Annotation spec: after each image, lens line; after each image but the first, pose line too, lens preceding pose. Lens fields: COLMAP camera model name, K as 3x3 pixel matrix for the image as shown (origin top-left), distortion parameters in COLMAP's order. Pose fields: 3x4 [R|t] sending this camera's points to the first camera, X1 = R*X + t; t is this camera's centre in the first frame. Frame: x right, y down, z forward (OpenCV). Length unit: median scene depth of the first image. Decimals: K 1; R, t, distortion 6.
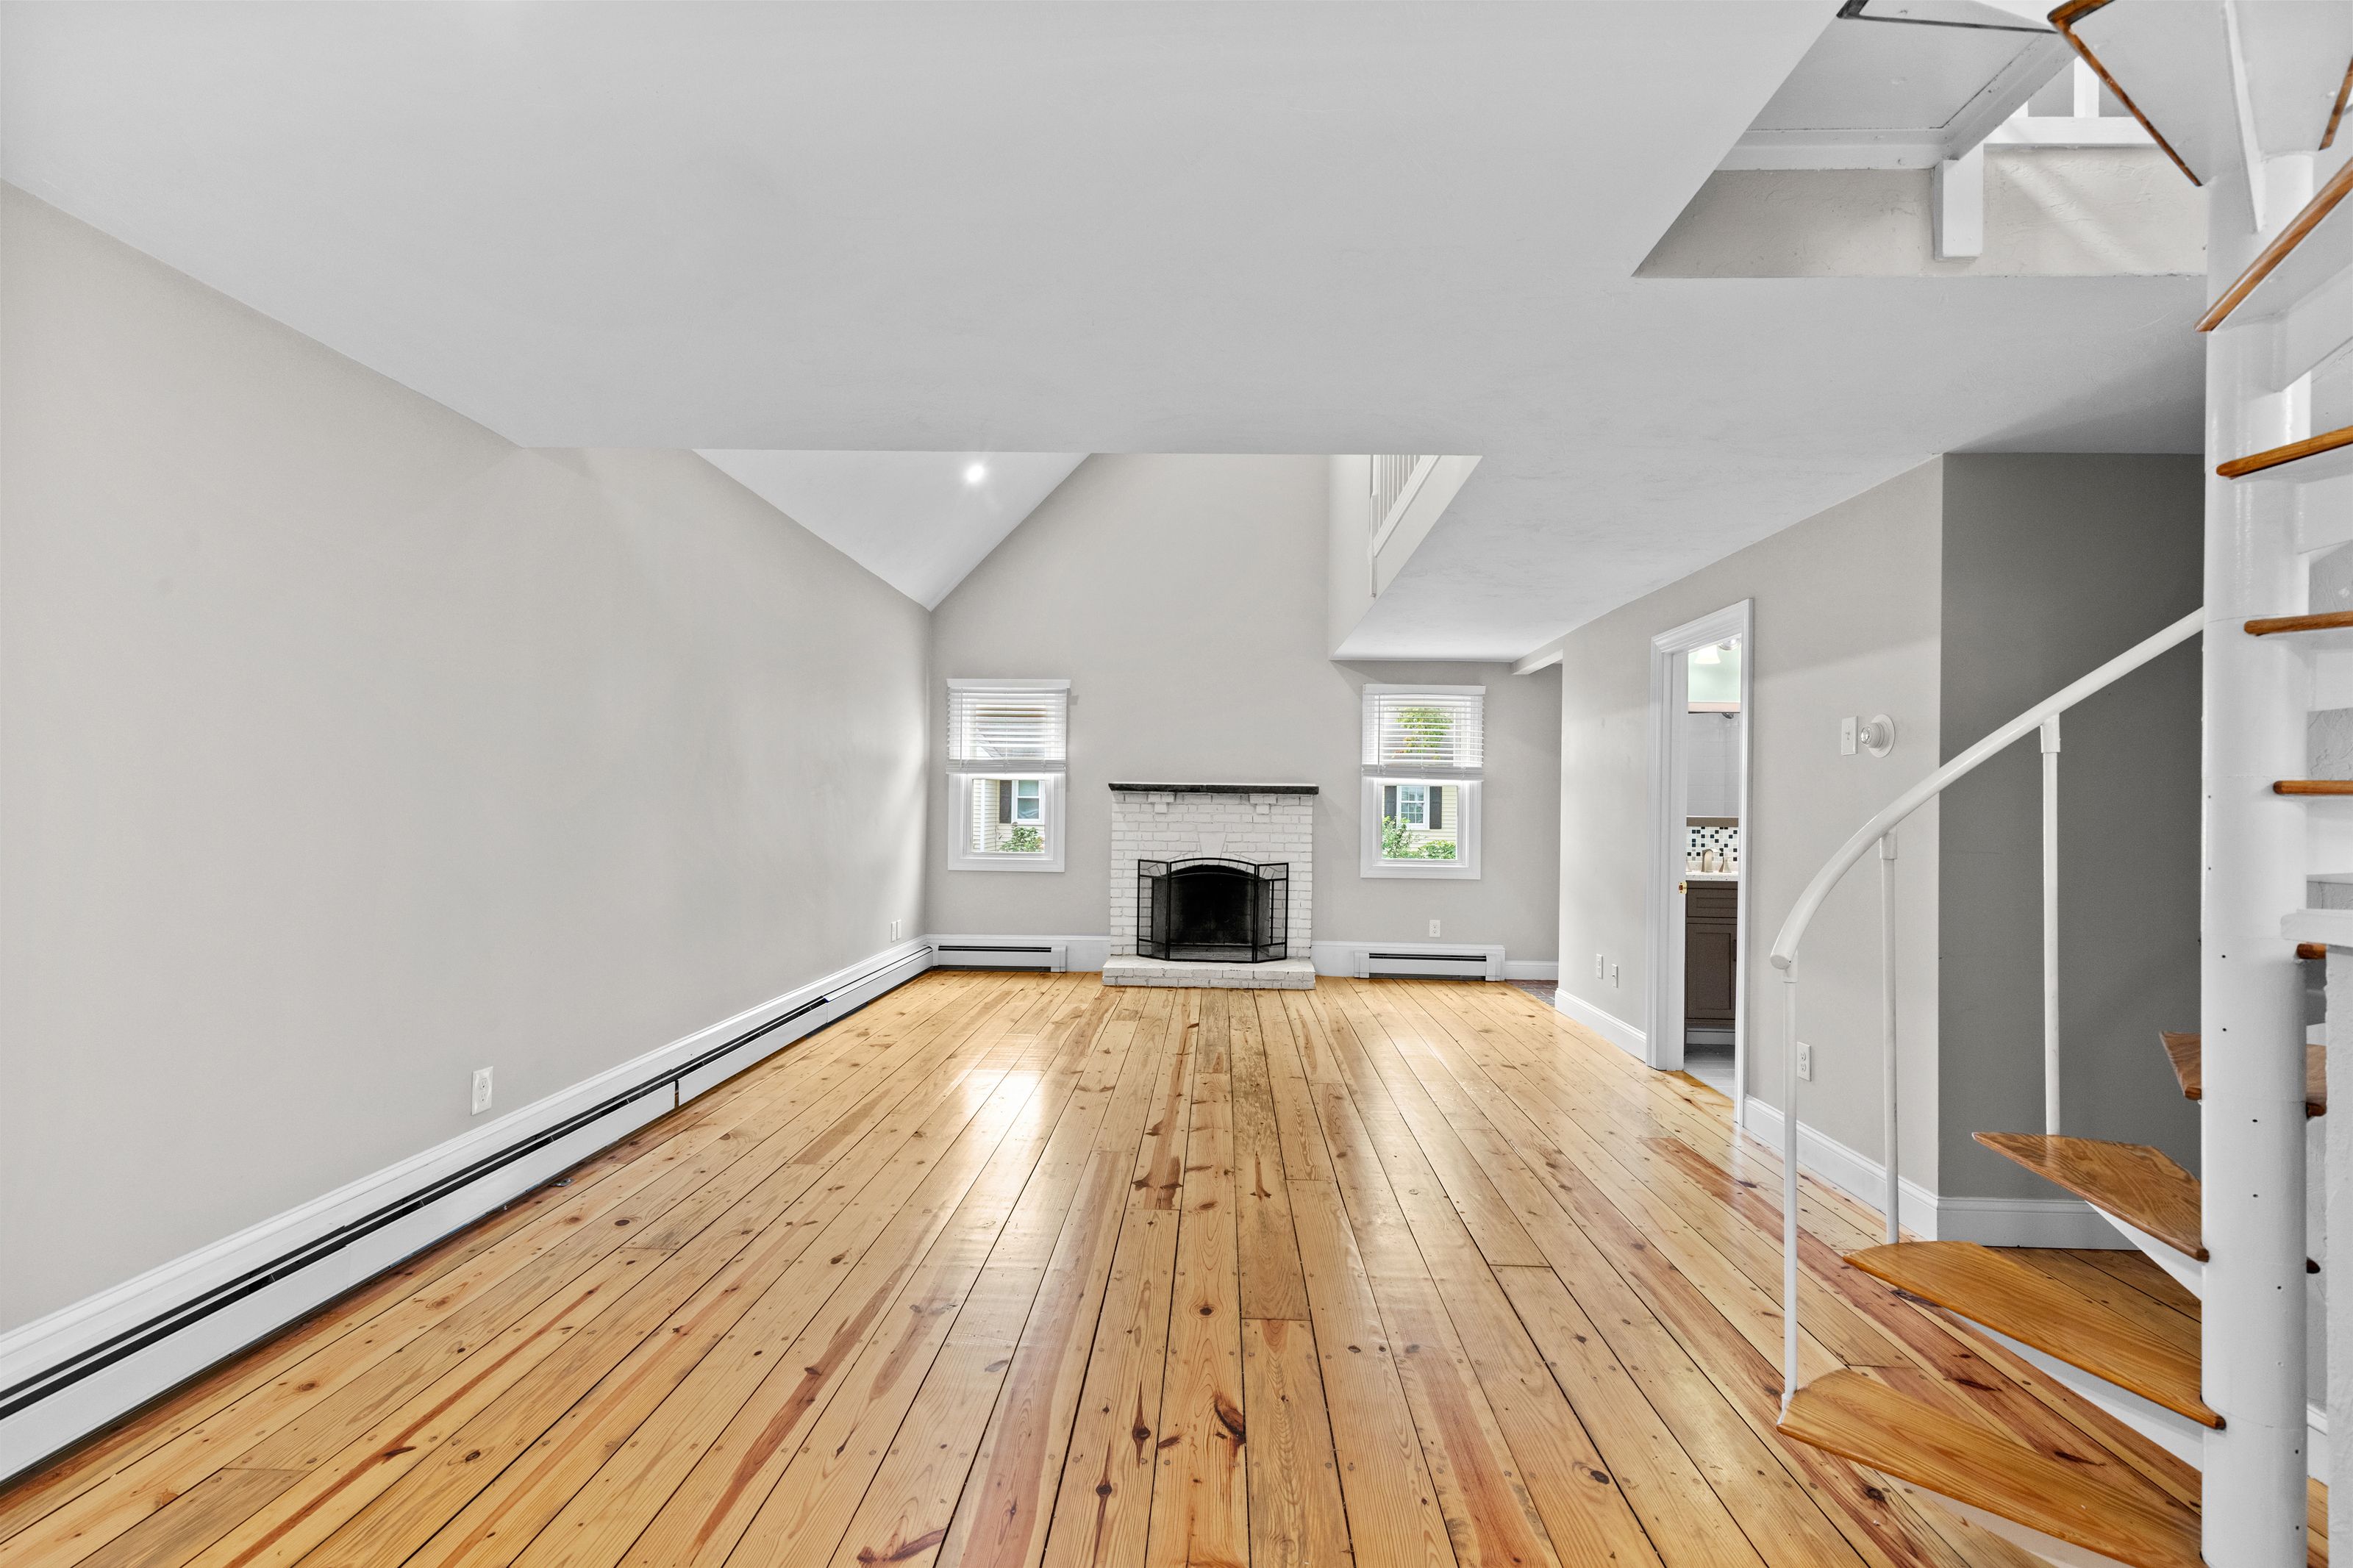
lens RADIAL K [[1056.6, 0, 1175.7], [0, 1056.6, 790.2], [0, 0, 1]] dist [0.006870, -0.001150]
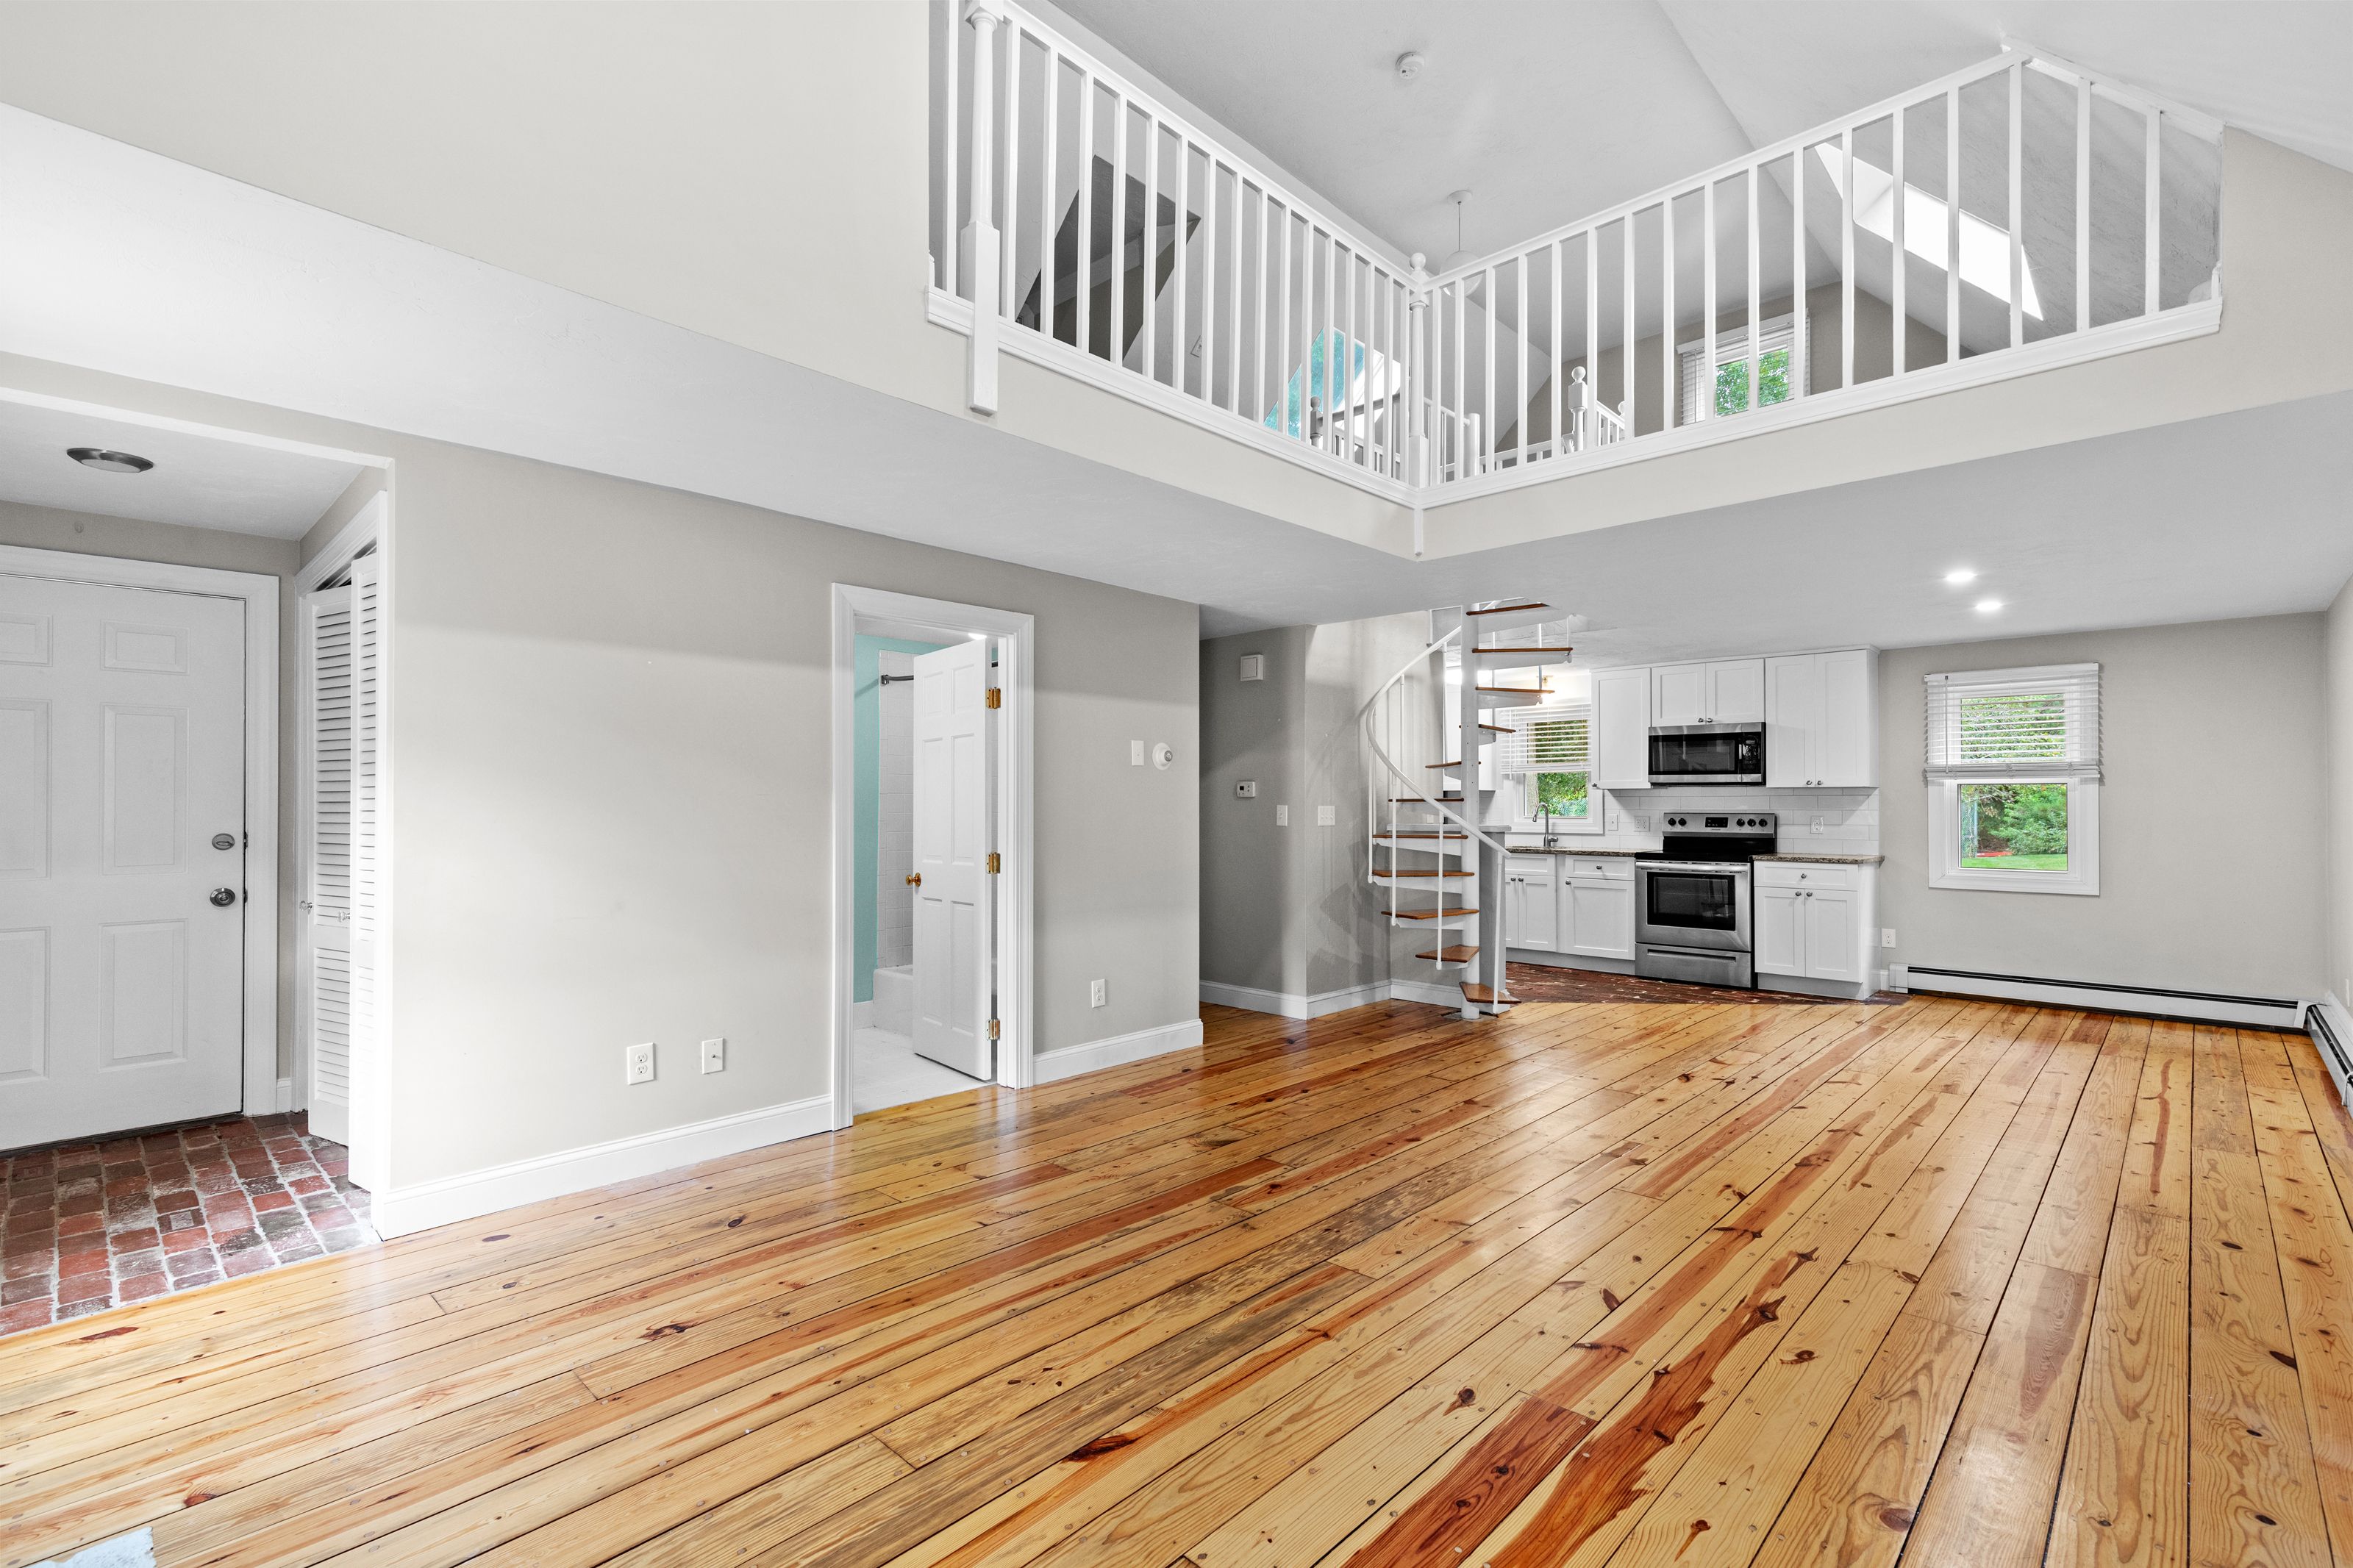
lens RADIAL K [[1056.6, 0, 1187.4], [0, 1056.6, 789.5], [0, 0, 1]] dist [0.006870, -0.001150]
pose [[-0.755049, -0.005153, 0.655648, -0.394343], [-0.021667, 0.999619, -0.017095, 0.024648], [-0.655311, -0.027113, -0.754873, 2.149894]]
